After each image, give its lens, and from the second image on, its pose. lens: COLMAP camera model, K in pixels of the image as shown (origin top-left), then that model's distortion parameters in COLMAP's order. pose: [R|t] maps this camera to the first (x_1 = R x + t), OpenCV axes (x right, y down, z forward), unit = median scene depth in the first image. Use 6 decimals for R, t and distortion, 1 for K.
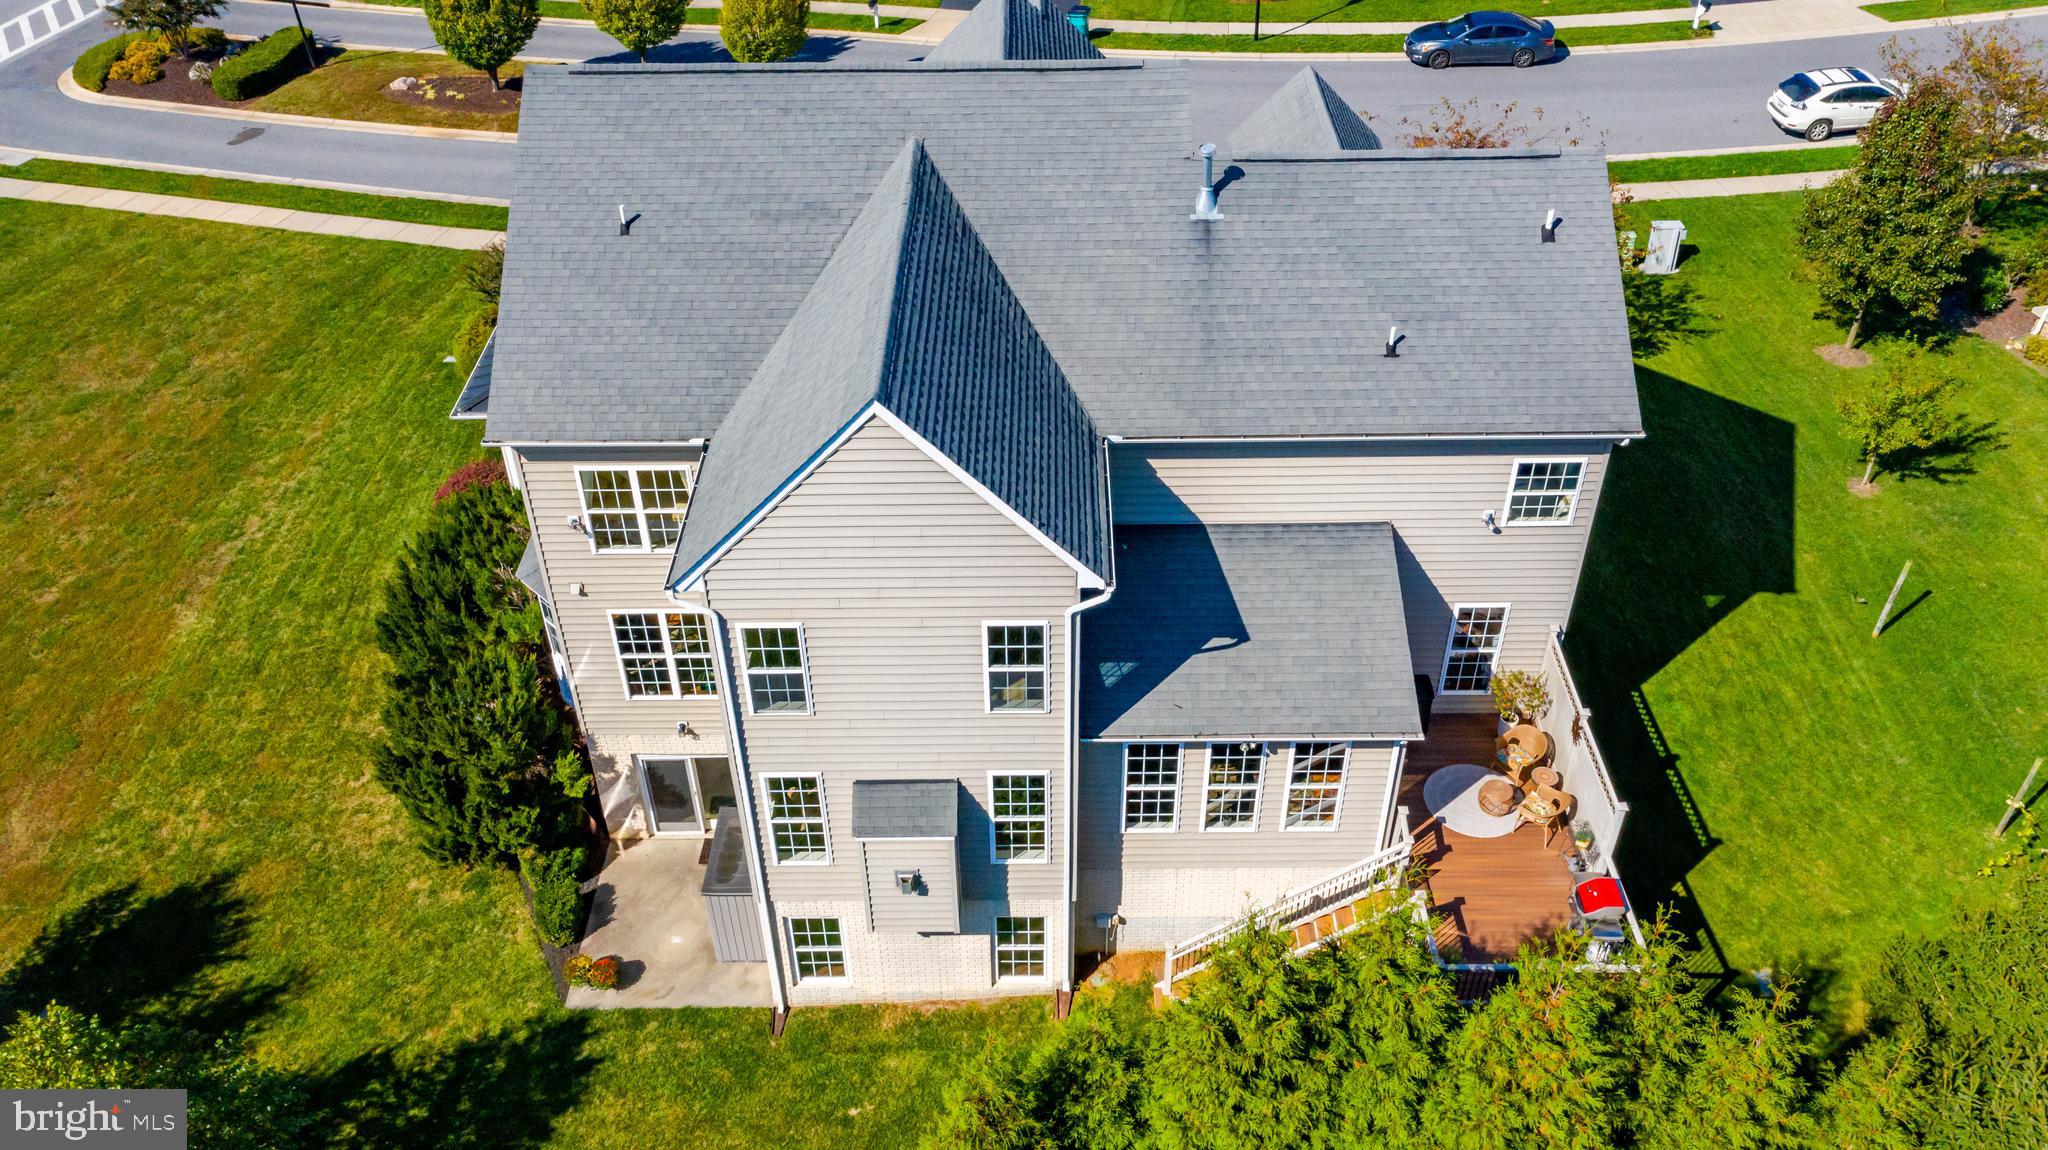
lens RADIAL K [[1610.7, 0, 1021.7], [0, 1610.7, 580.0], [0, 0, 1]] dist [0.008739, 0.007013]
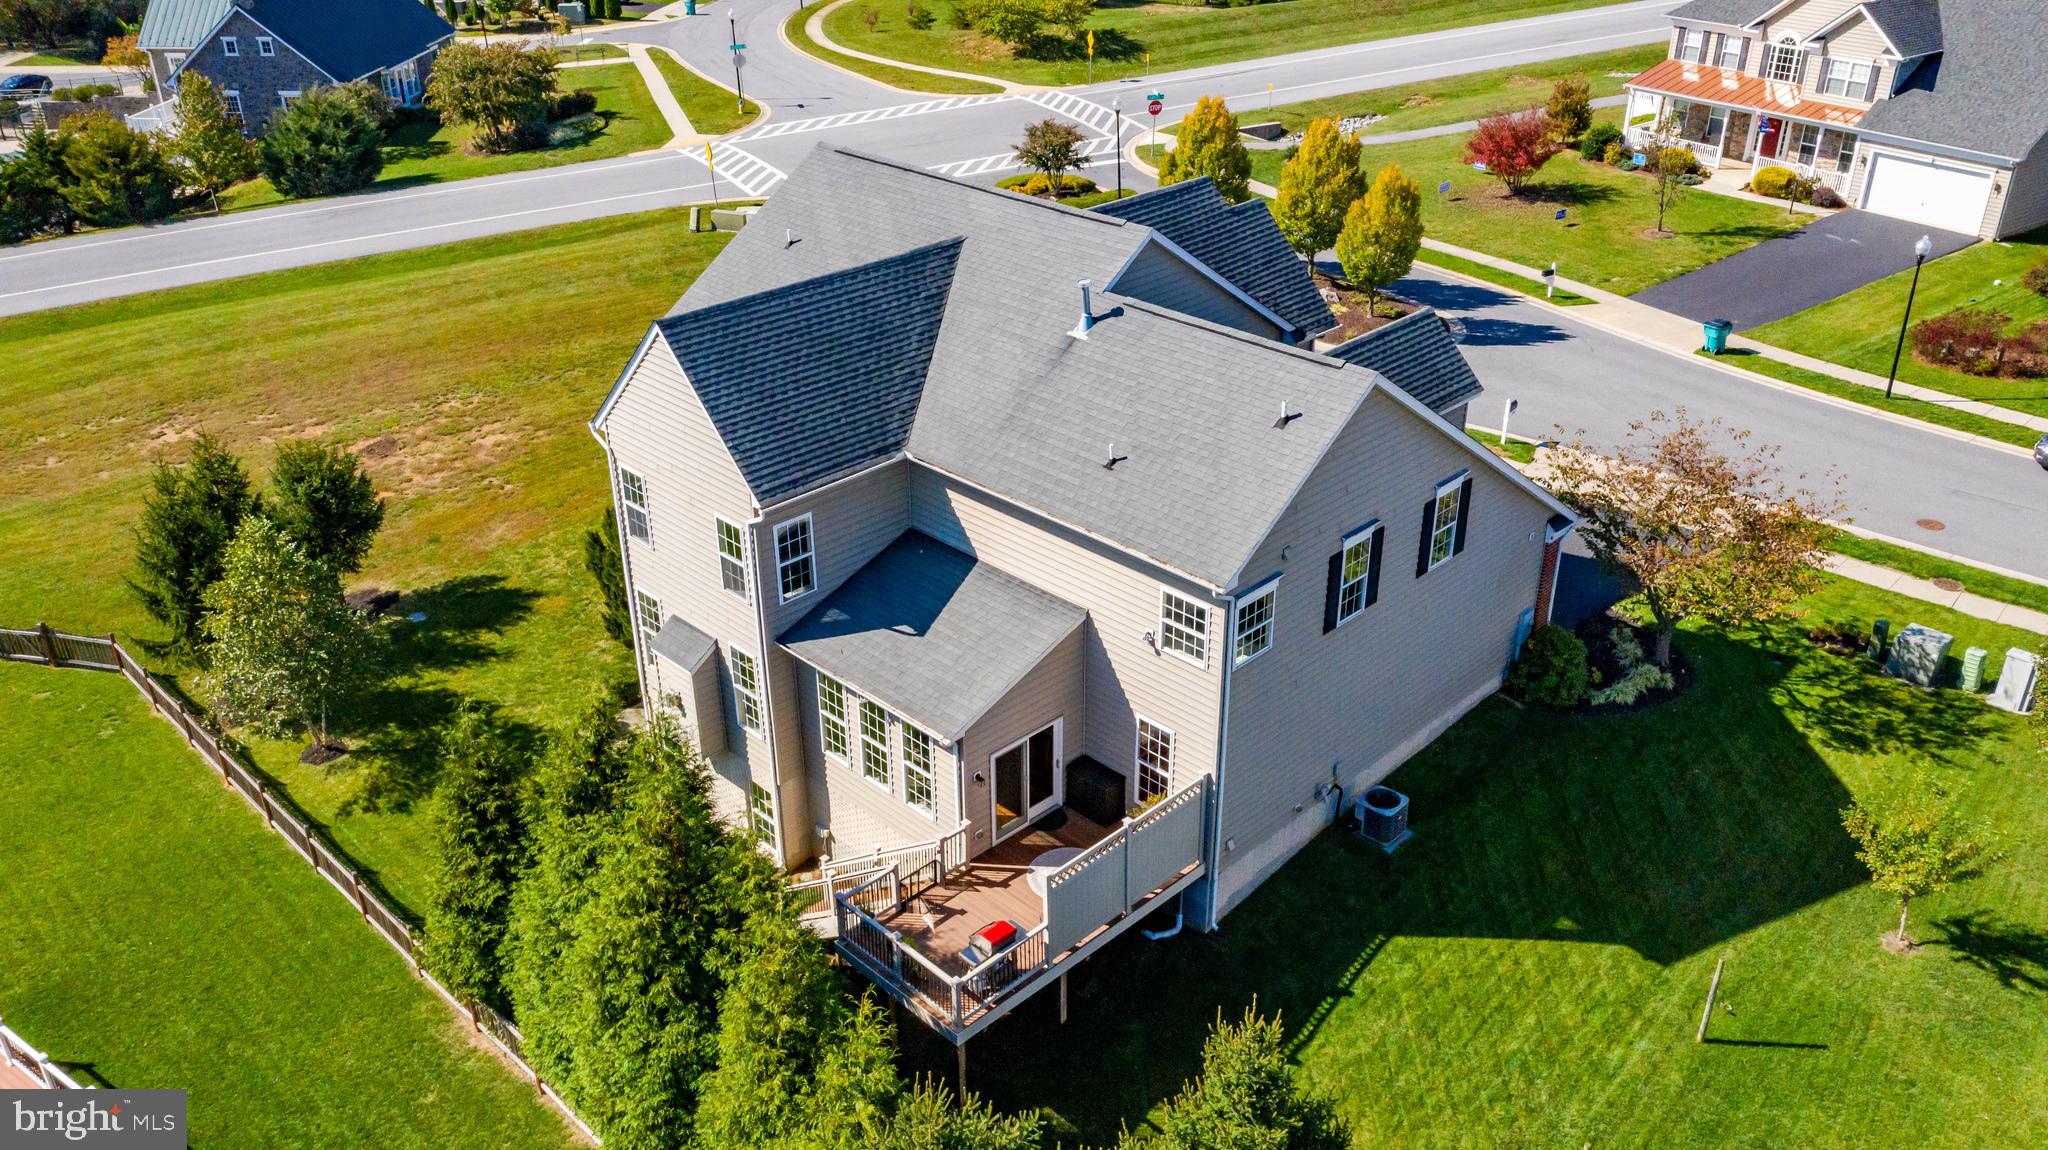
lens RADIAL K [[1610.7, 0, 1021.7], [0, 1610.7, 580.0], [0, 0, 1]] dist [0.008739, 0.007013]
pose [[0.706385, 0.342845, -0.619256, 0.854910], [-0.442265, 0.896849, -0.007960, -0.023354], [0.552650, 0.279499, 0.785149, 0.039633]]
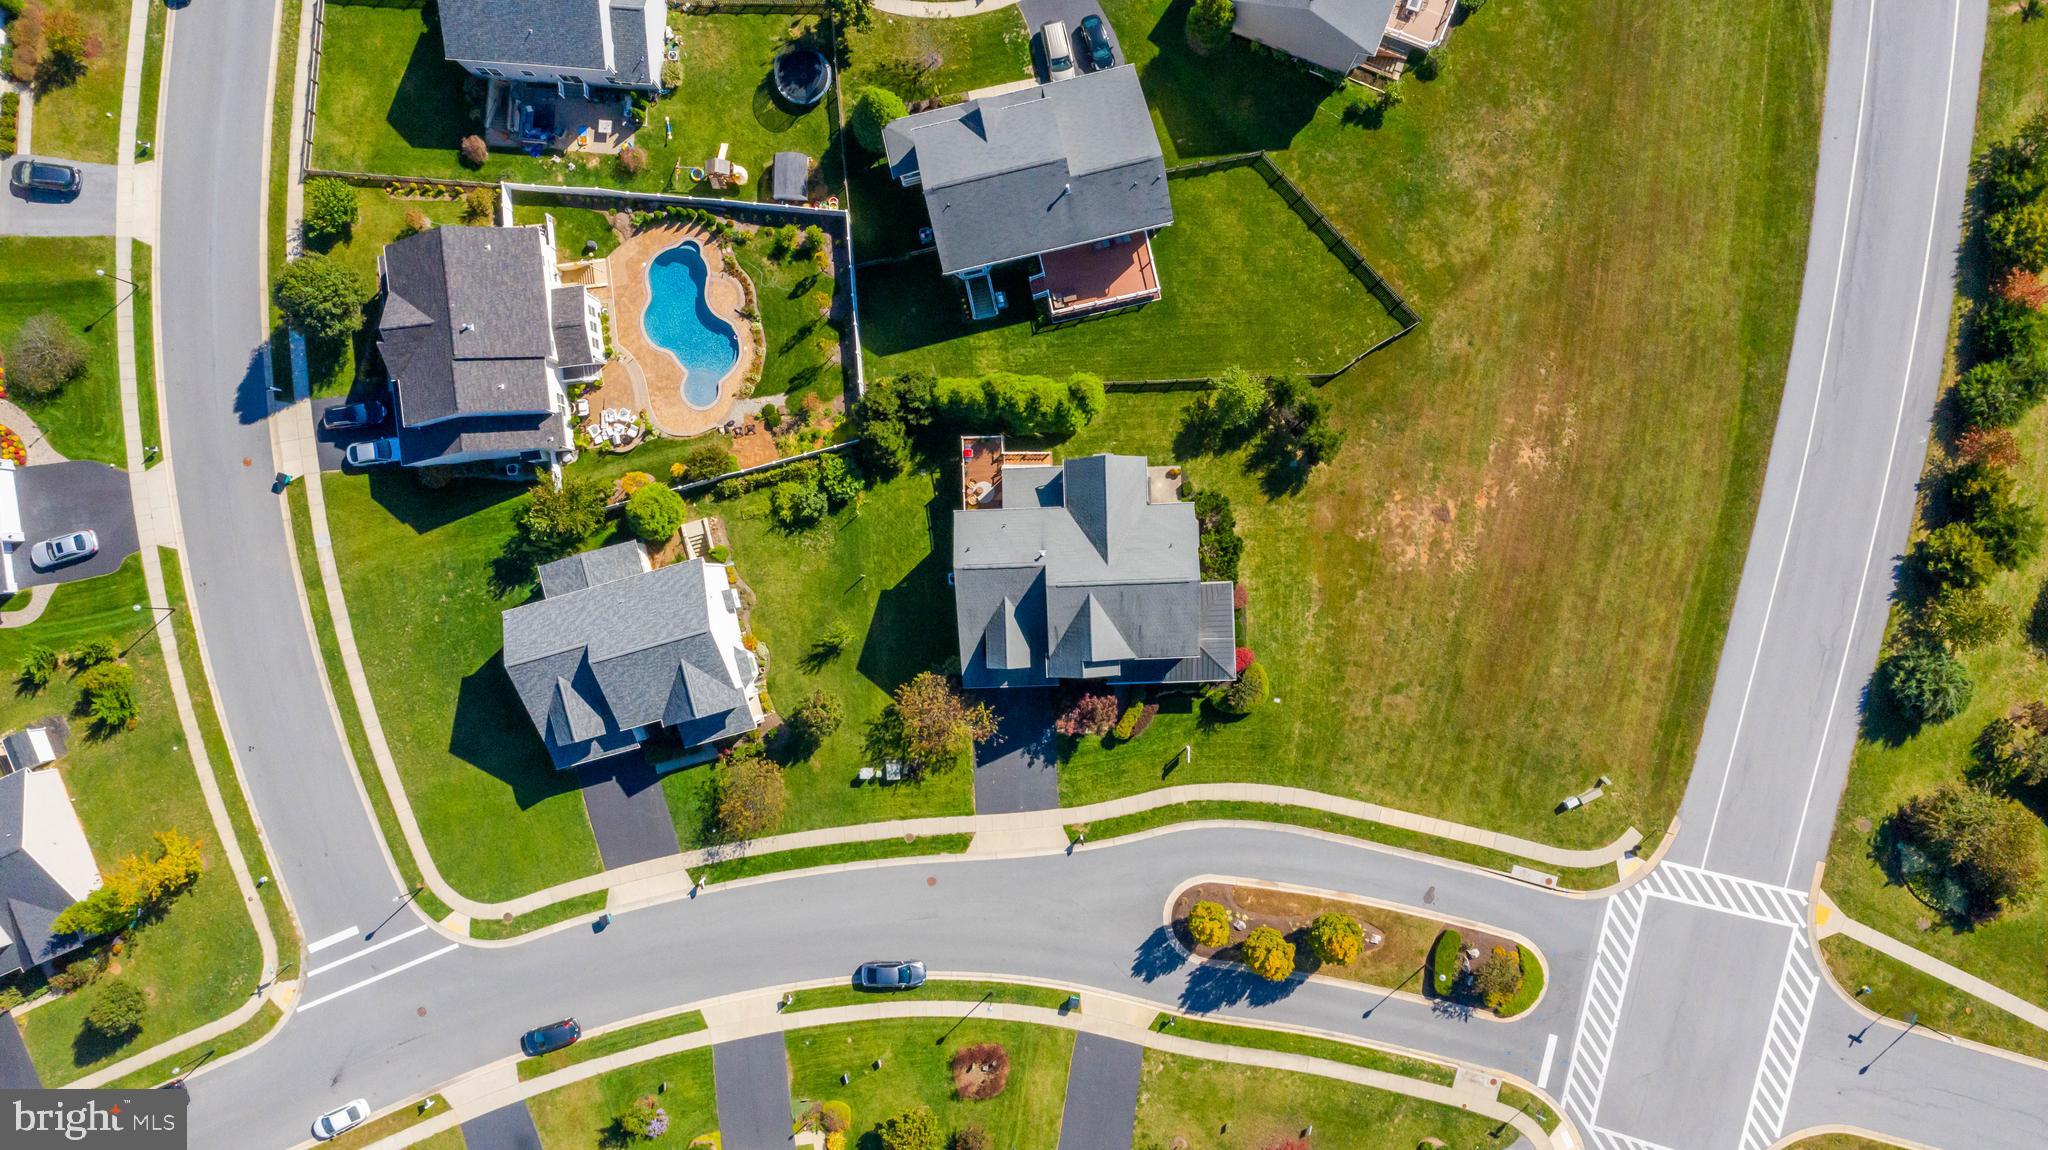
lens RADIAL K [[1621.9, 0, 1022.7], [0, 1621.9, 567.5], [0, 0, 1]] dist [0.004374, 0.009141]
pose [[-0.998477, 0.037175, 0.040753, -0.011269], [0.008897, -0.620588, 0.784087, -3.543494], [0.054439, 0.783255, 0.619312, -1.661737]]
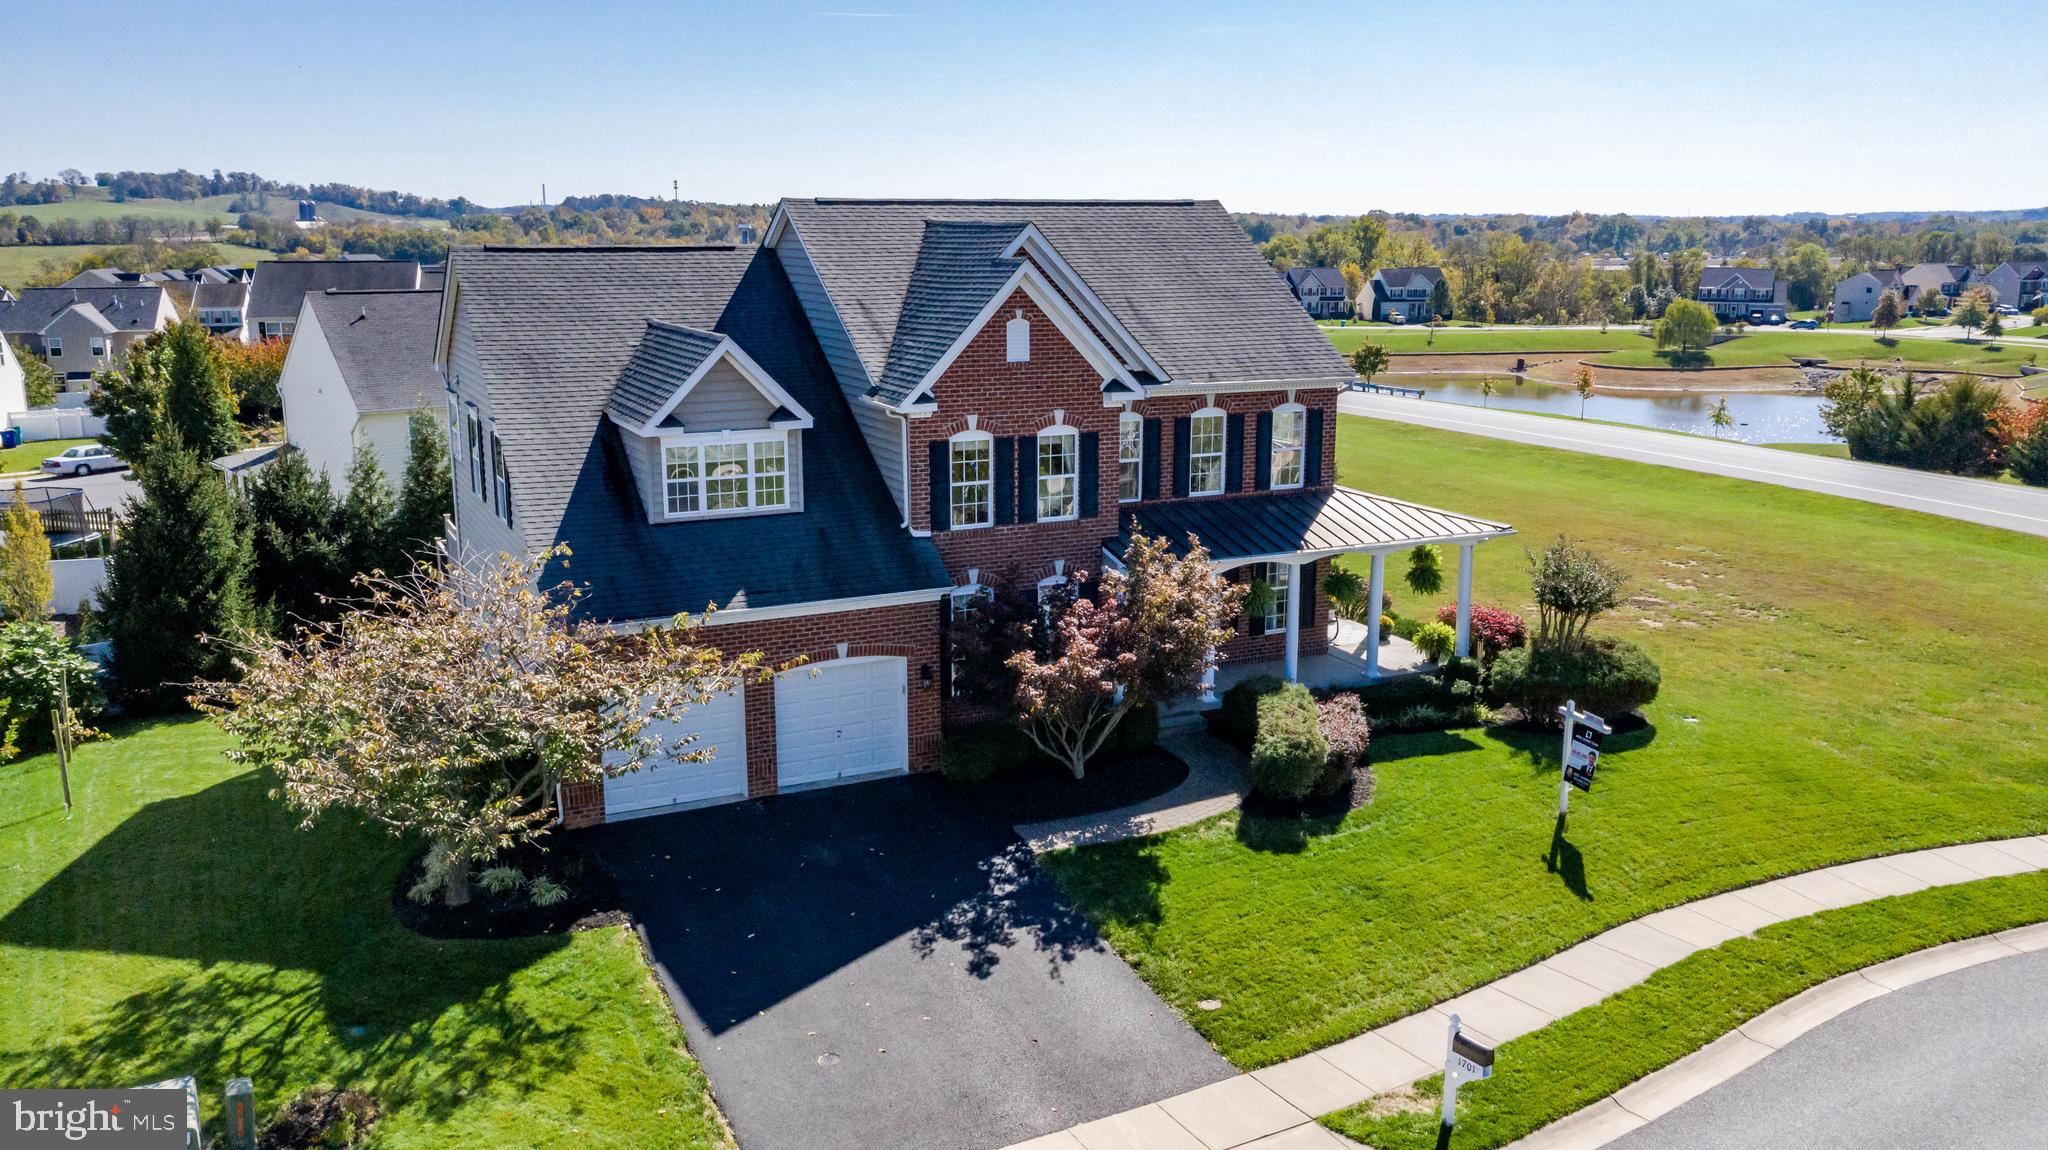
lens RADIAL K [[1619.2, 0, 1022.7], [0, 1619.2, 568.8], [0, 0, 1]] dist [0.012710, -0.001458]
pose [[-0.894367, 0.104296, -0.435006, 0.504887], [-0.272645, 0.643854, 0.714924, -1.061681], [0.354644, 0.758006, -0.547406, 1.913396]]
